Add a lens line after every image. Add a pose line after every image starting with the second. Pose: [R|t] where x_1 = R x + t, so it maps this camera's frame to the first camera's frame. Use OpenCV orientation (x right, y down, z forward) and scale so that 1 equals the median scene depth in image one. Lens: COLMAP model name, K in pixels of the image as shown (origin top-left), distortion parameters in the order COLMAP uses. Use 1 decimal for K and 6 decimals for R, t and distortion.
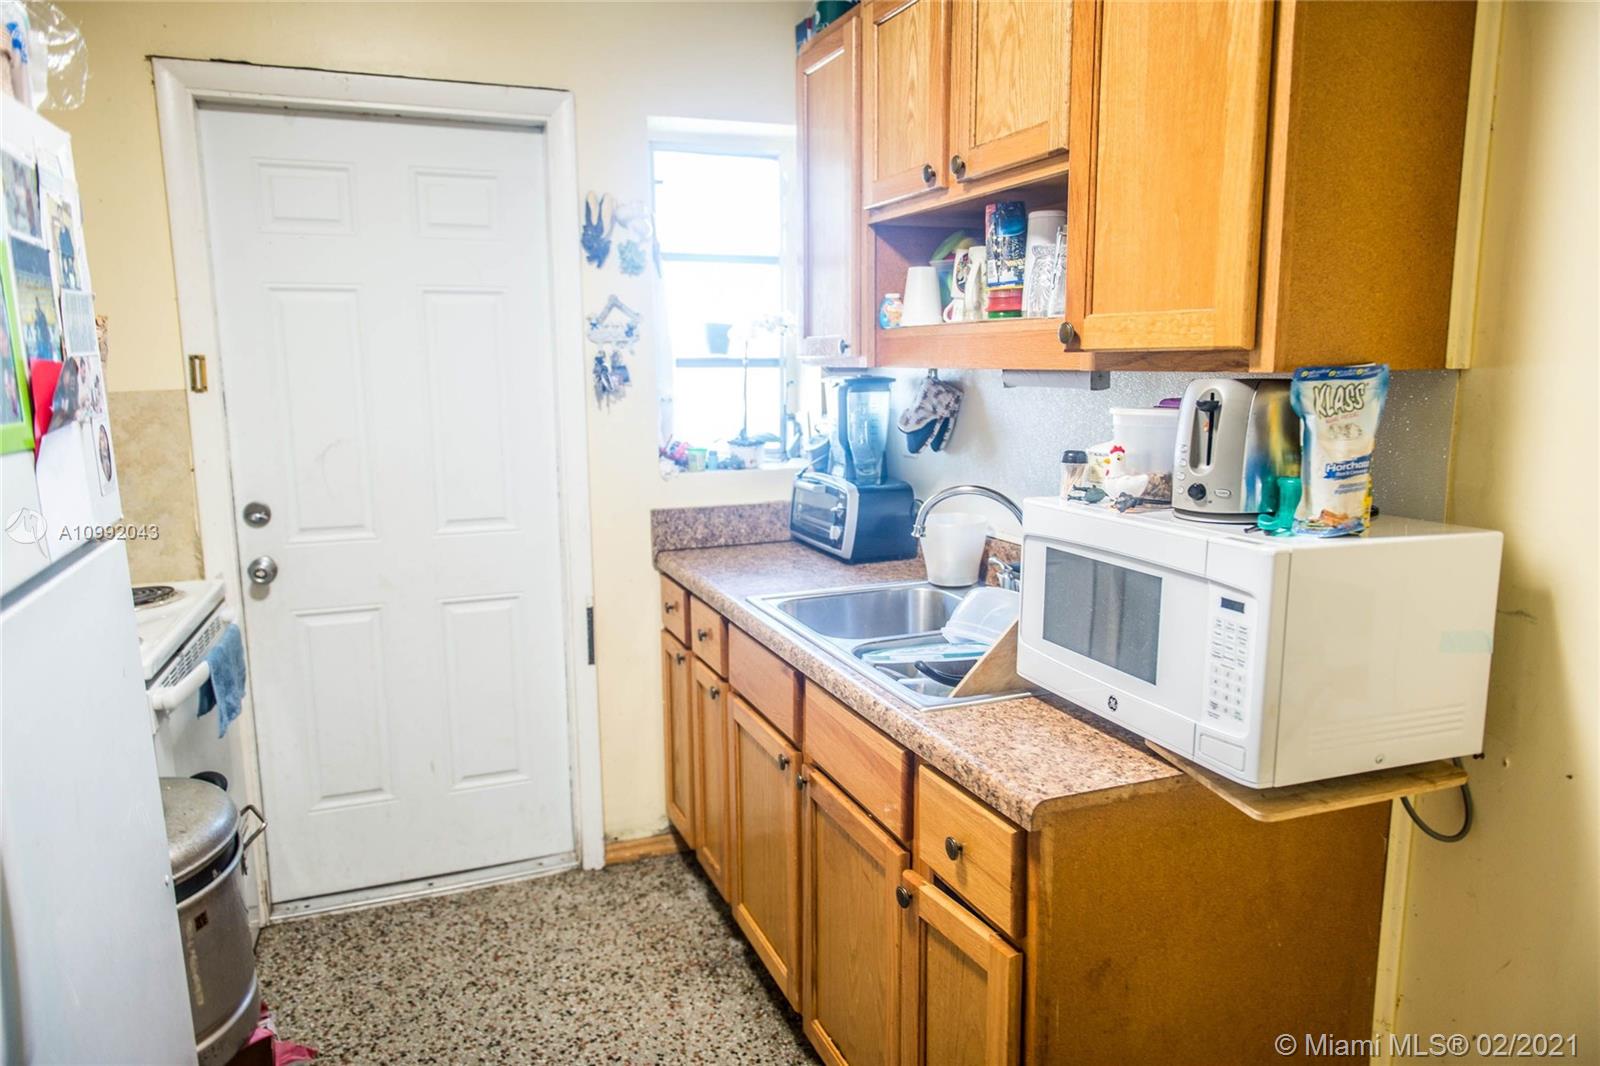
lens RADIAL K [[1067.4, 0, 800.0], [0, 1067.4, 533.0], [0, 0, 1]] dist [0.002911, -0.001597]
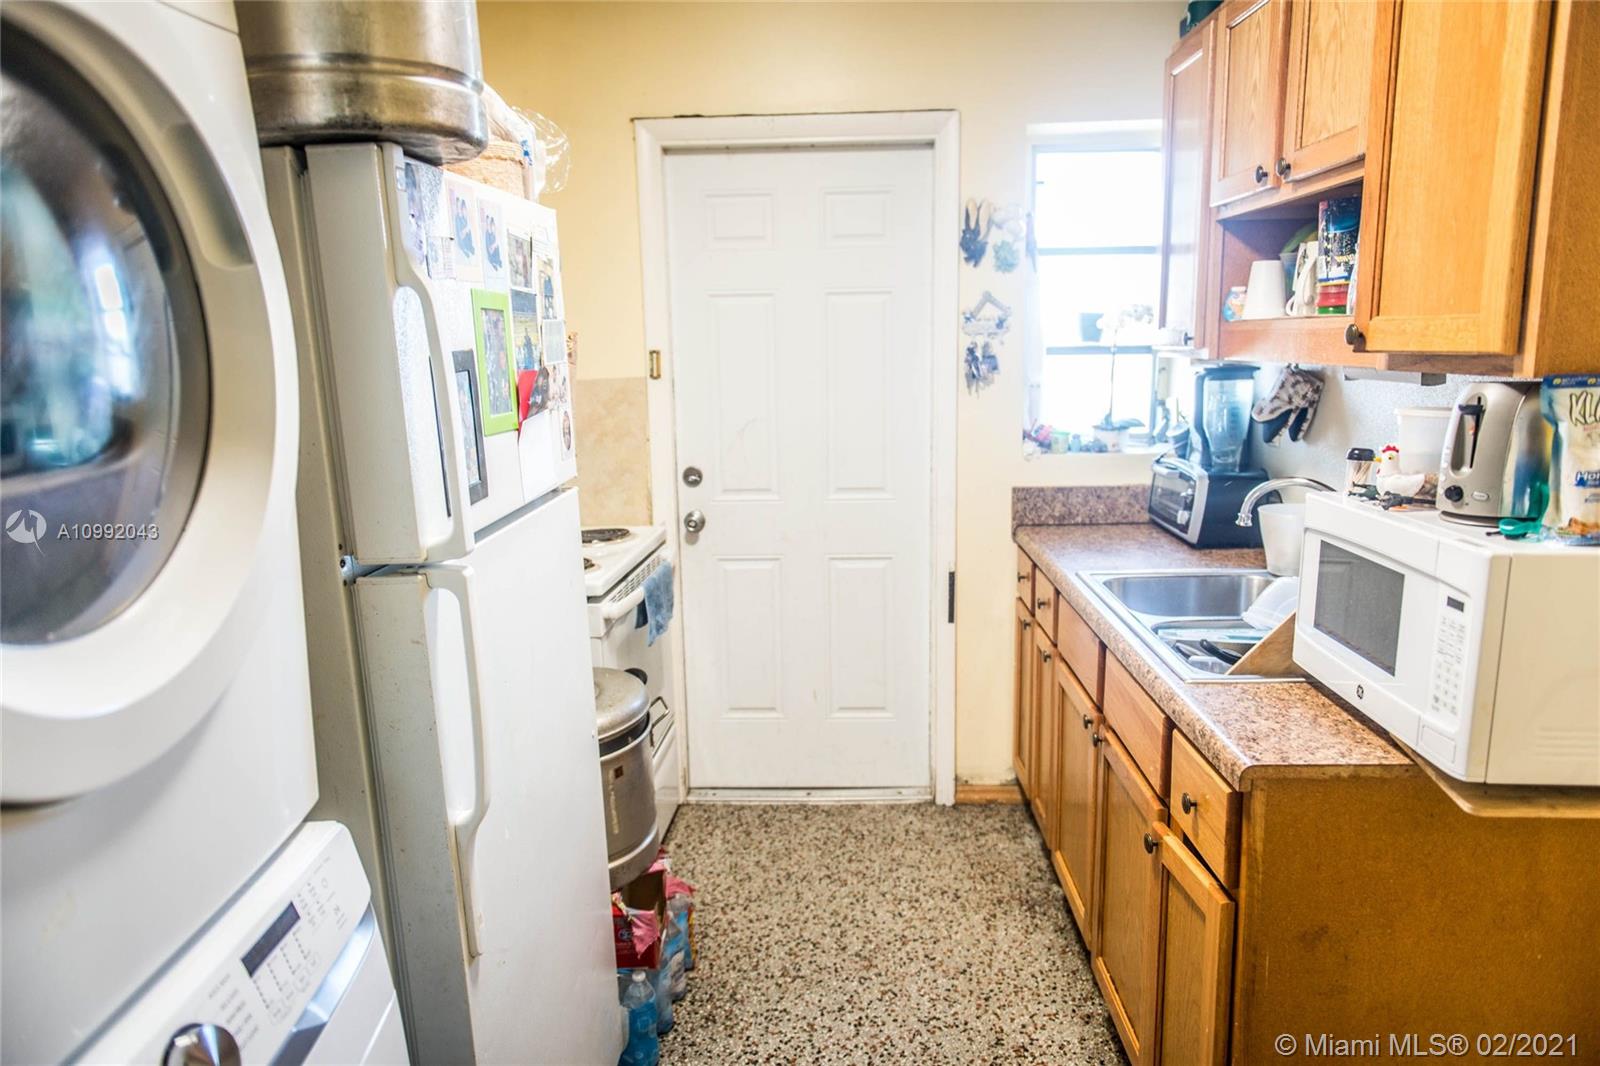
lens RADIAL K [[1067.4, 0, 800.0], [0, 1067.4, 533.0], [0, 0, 1]] dist [0.002911, -0.001597]
pose [[0.915539, 0.062467, -0.397348, 0.125198], [-0.052817, 0.997984, 0.035195, -0.002399], [0.398746, -0.011236, 0.916993, -0.112816]]
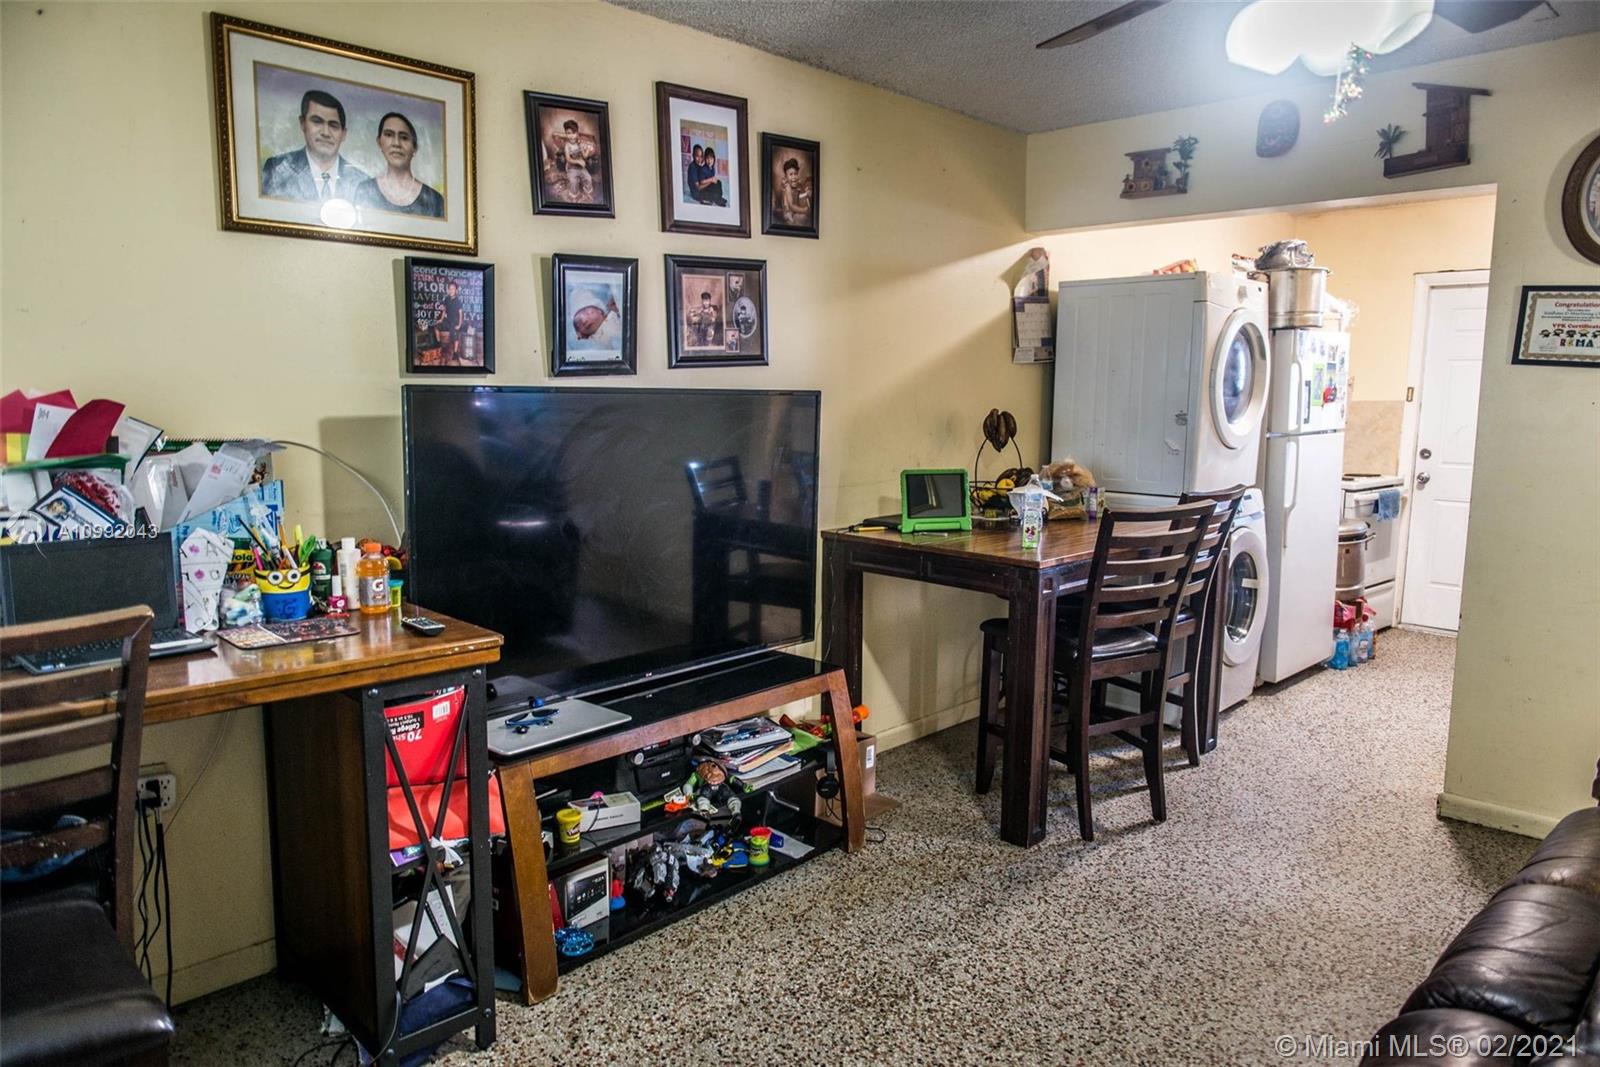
lens RADIAL K [[1067.4, 0, 800.0], [0, 1067.4, 533.5], [0, 0, 1]] dist [0.002911, -0.001597]
pose [[0.400187, 0.140307, -0.905629, 1.297433], [-0.163446, 0.983294, 0.080114, 0.226298], [0.901740, 0.115961, 0.416434, -1.429300]]
